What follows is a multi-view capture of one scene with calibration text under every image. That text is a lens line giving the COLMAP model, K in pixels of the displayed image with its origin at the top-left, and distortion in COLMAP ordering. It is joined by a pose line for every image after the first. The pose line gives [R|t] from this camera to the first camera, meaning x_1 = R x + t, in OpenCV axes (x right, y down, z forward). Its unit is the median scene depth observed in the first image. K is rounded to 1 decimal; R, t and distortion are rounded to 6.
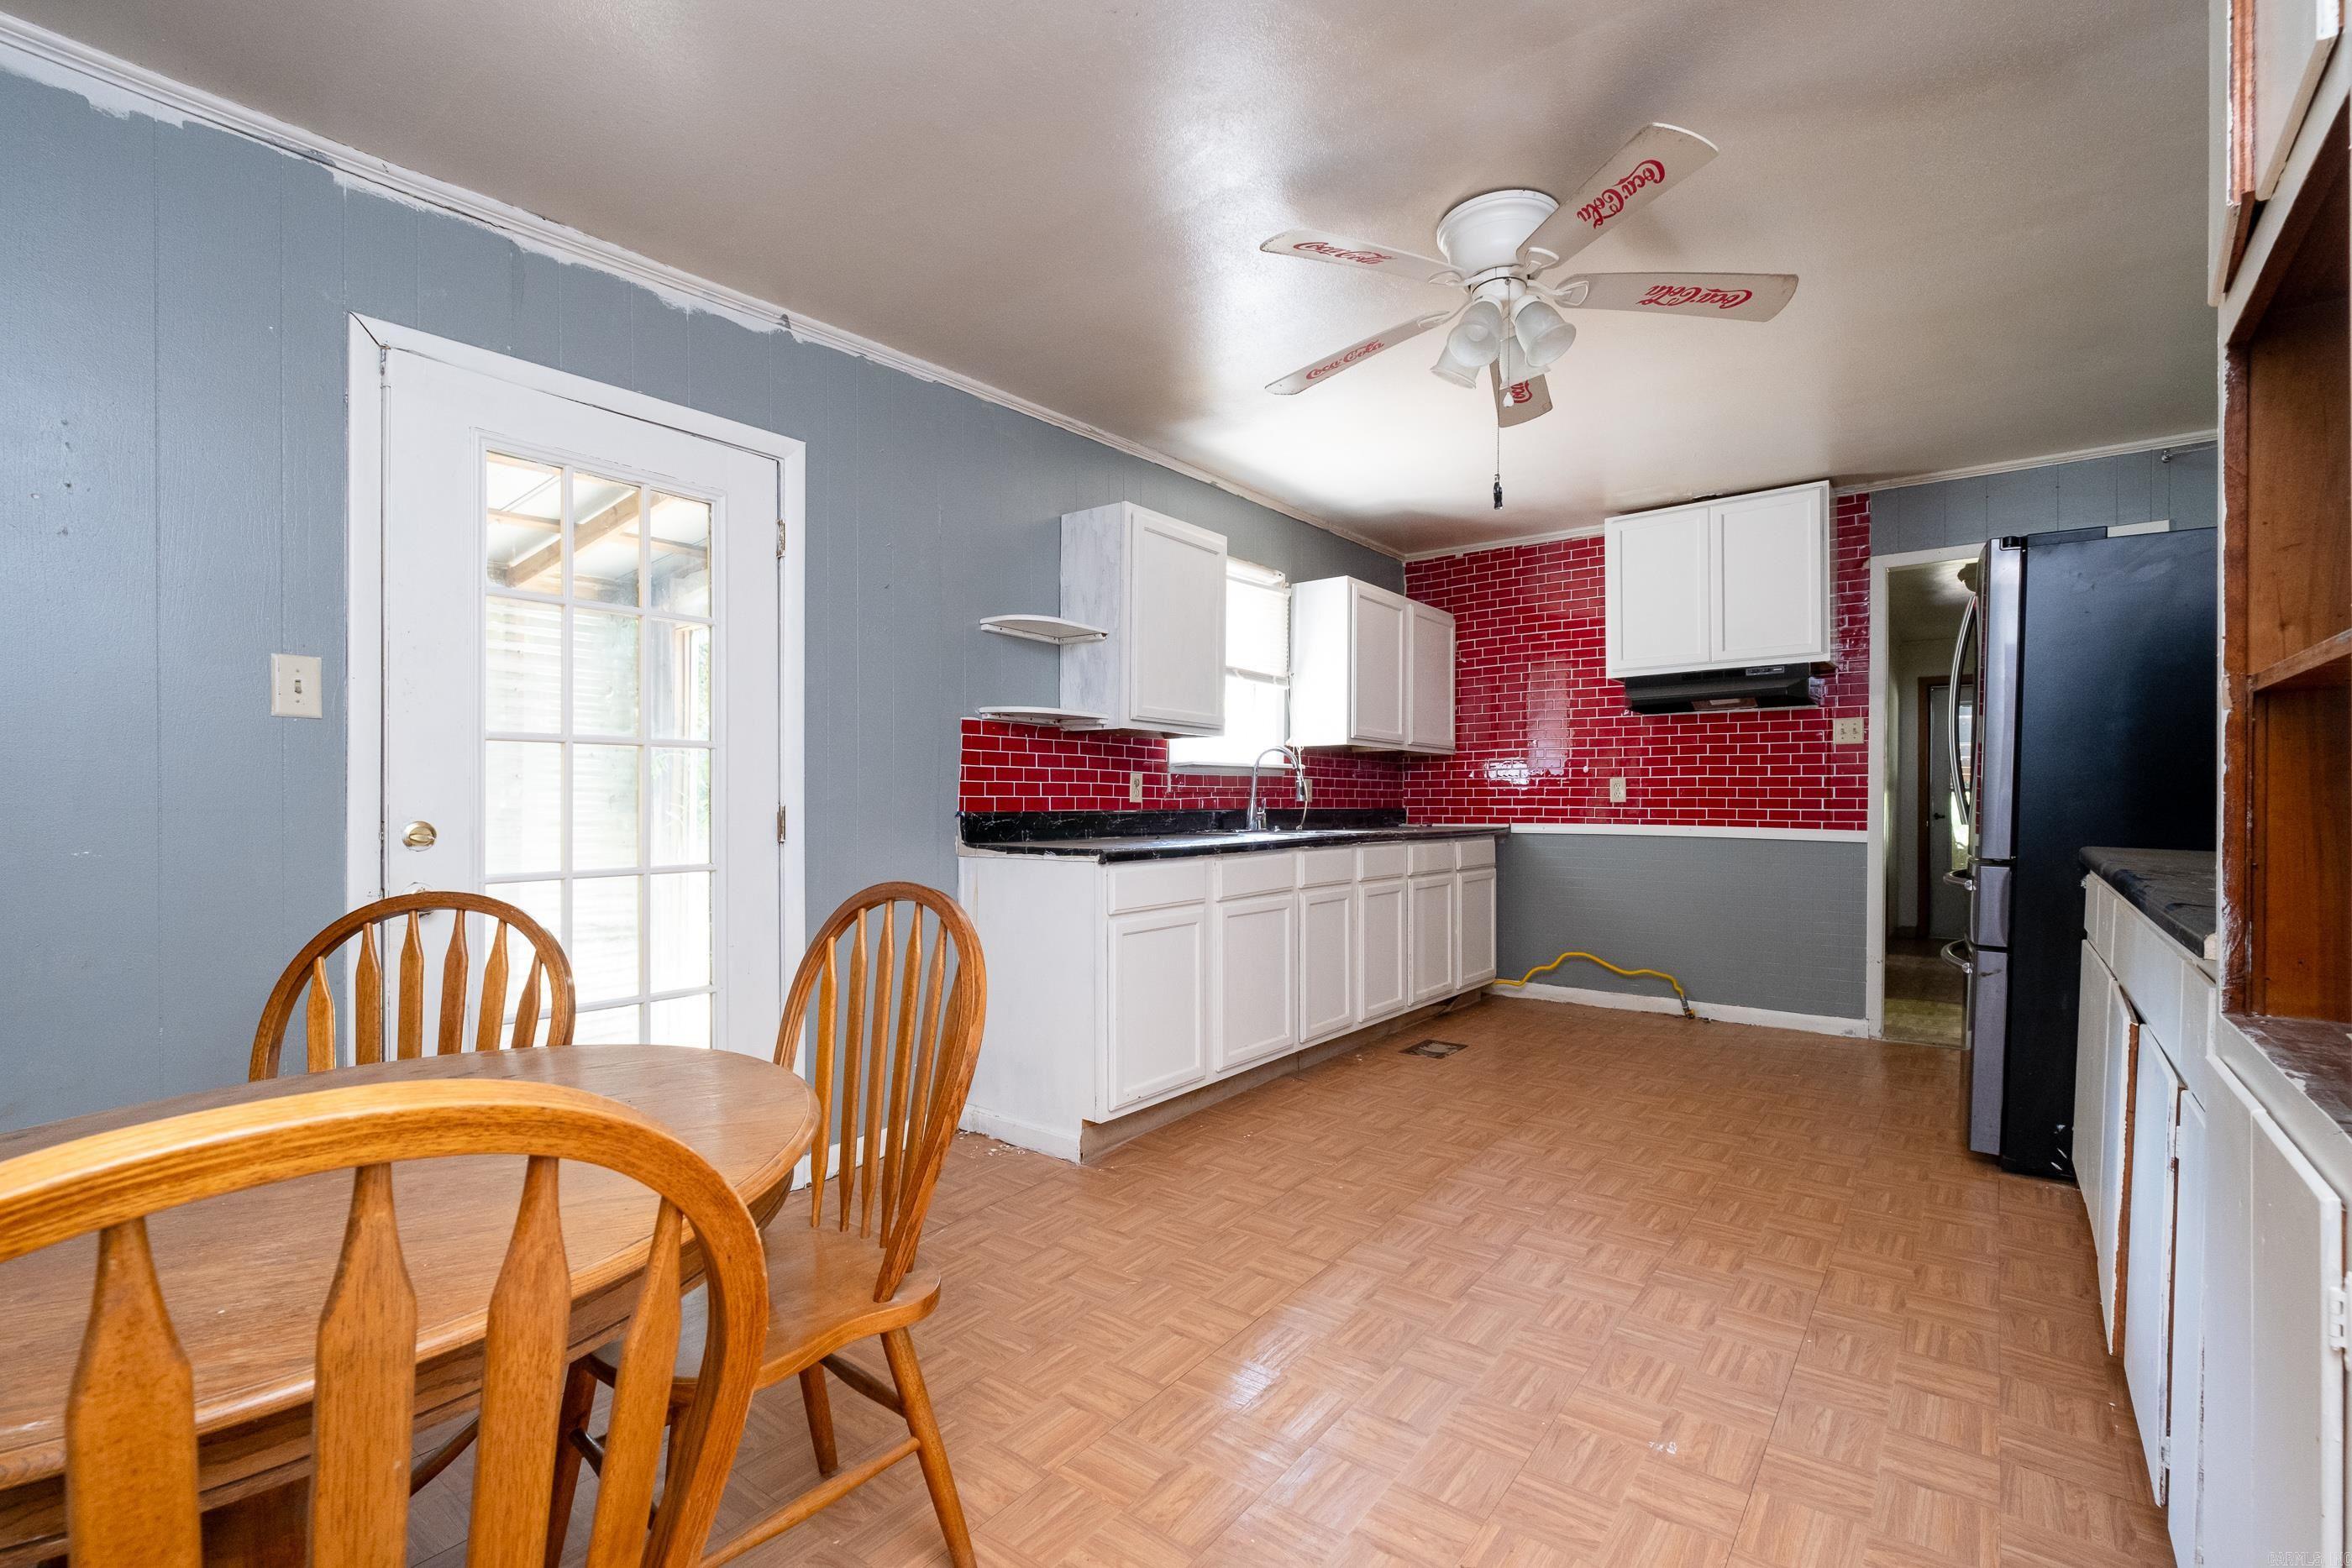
lens RADIAL K [[1078.6, 0, 1169.8], [0, 1078.6, 794.0], [0, 0, 1]] dist [-0.000298, -0.000145]
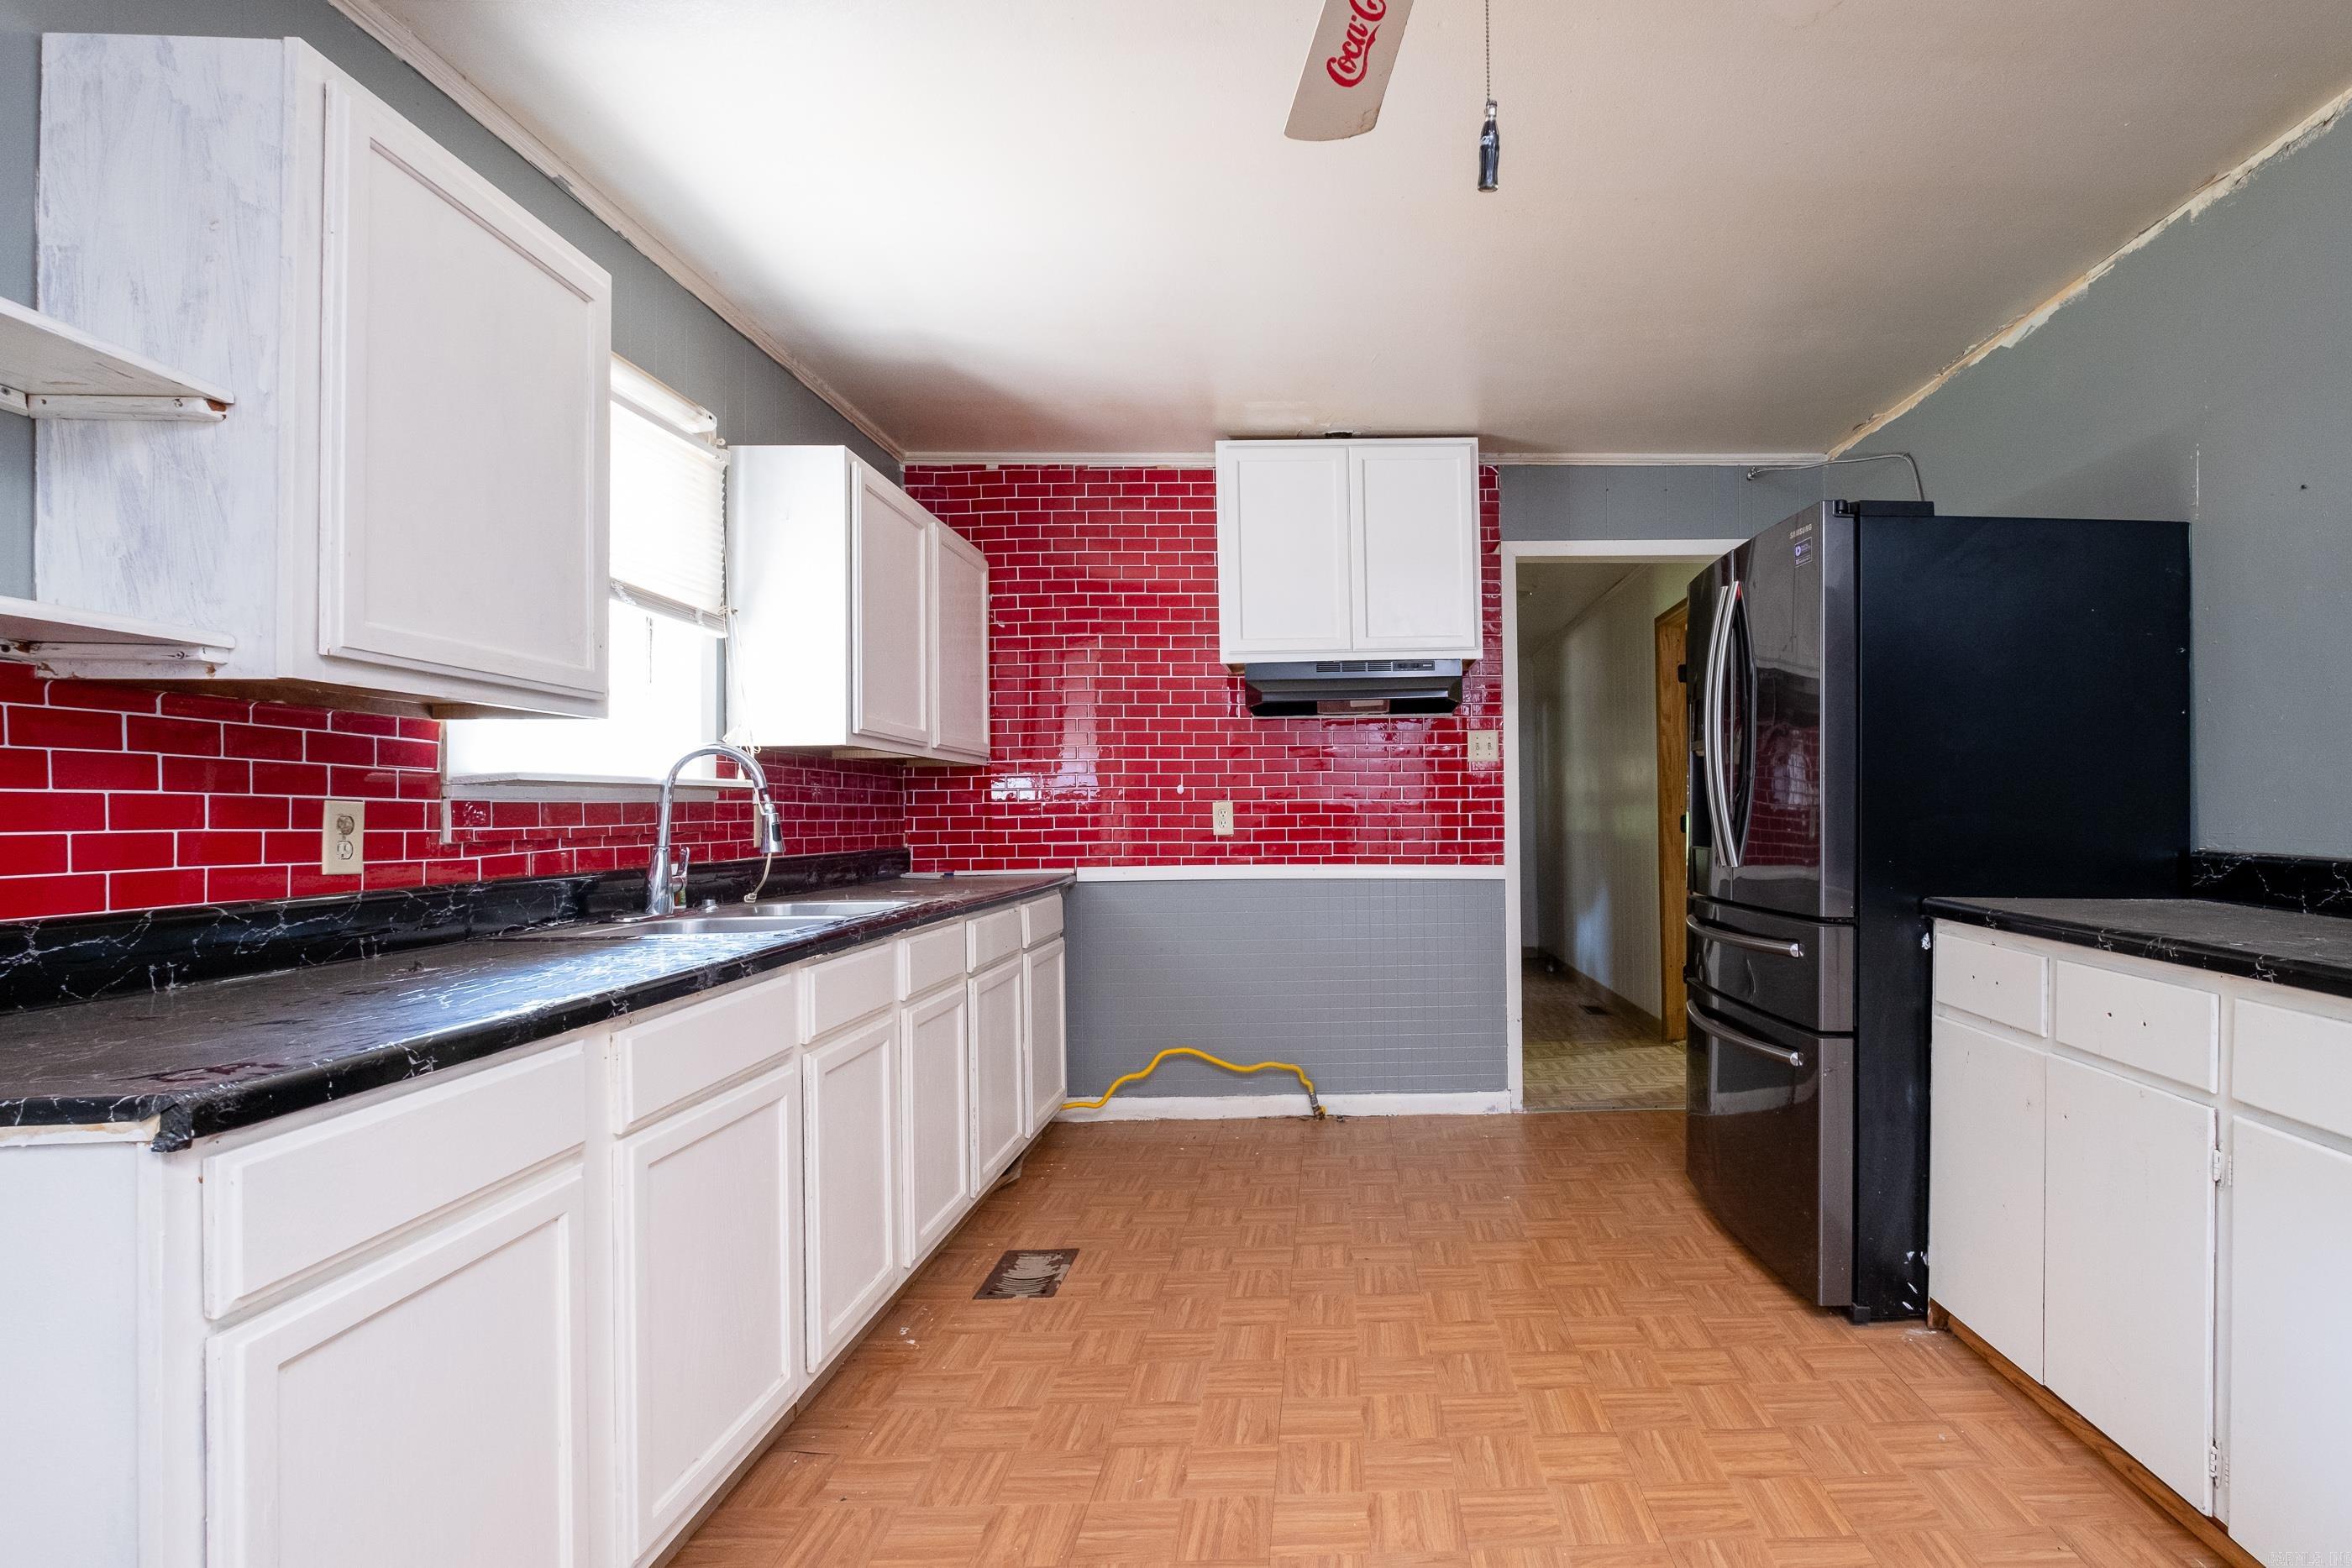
lens RADIAL K [[1120.1, 0, 1339.1], [0, 1120.1, 800.3], [0, 0, 1]] dist [-0.001406, -0.000725]
pose [[0.769646, -0.002470, 0.638466, -0.010637], [0.005162, 0.999984, -0.002354, -0.014986], [-0.638450, 0.005108, 0.769646, 0.402017]]
